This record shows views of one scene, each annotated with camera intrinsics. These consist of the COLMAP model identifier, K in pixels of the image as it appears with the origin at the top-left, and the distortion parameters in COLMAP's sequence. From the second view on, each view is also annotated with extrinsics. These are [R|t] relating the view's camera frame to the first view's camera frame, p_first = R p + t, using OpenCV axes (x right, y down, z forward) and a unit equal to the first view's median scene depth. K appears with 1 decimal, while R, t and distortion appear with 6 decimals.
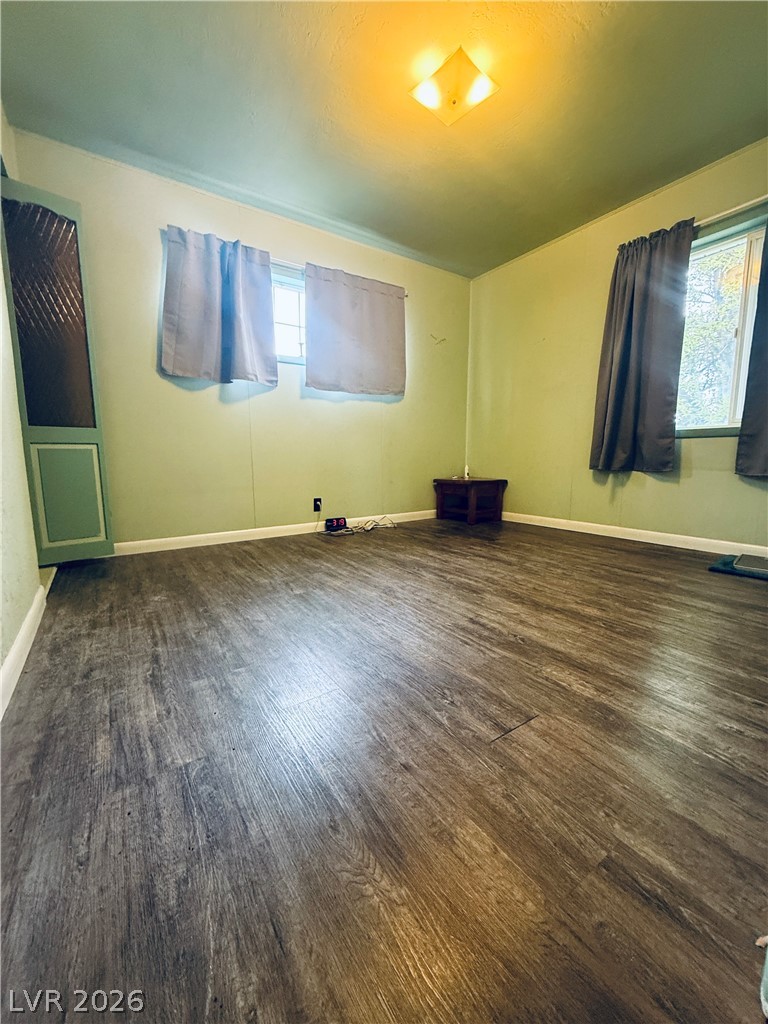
lens RADIAL K [[407.3, 0, 382.9], [0, 407.3, 512.5], [0, 0, 1]] dist [-0.002462, 0.000093]
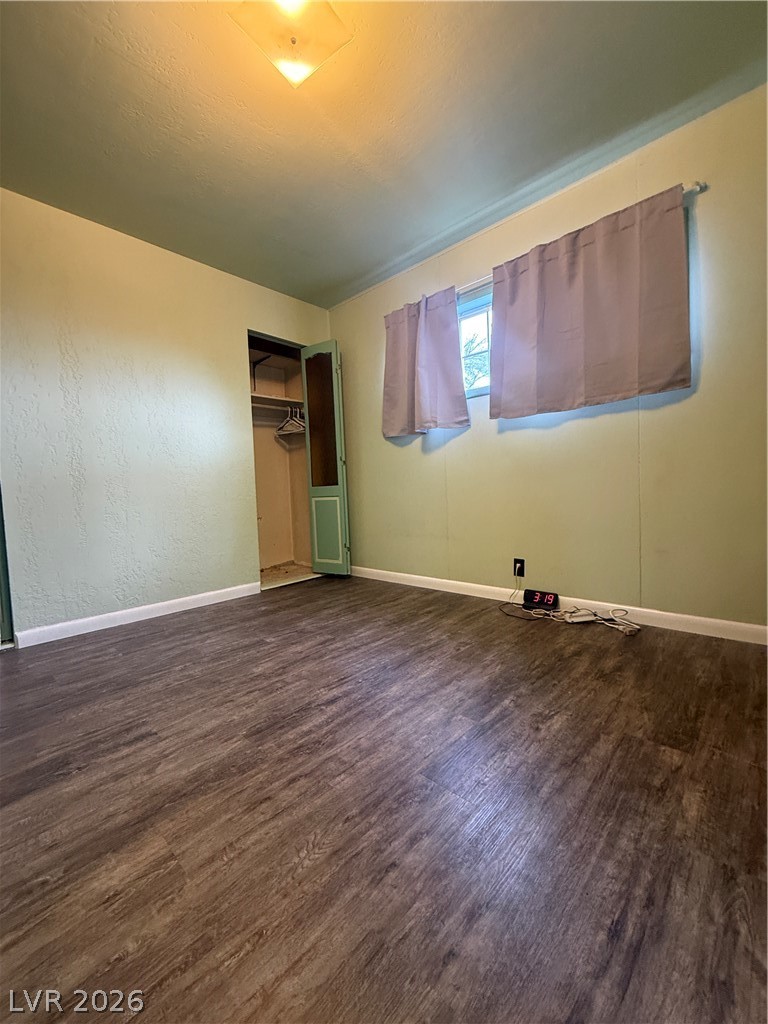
lens RADIAL K [[407.3, 0, 384.0], [0, 407.3, 512.6], [0, 0, 1]] dist [-0.002462, 0.000093]
pose [[0.221786, 0.050699, -0.973776, 0.748323], [-0.098589, 0.994696, 0.029334, -0.171234], [0.970098, 0.089498, 0.225608, 0.840755]]
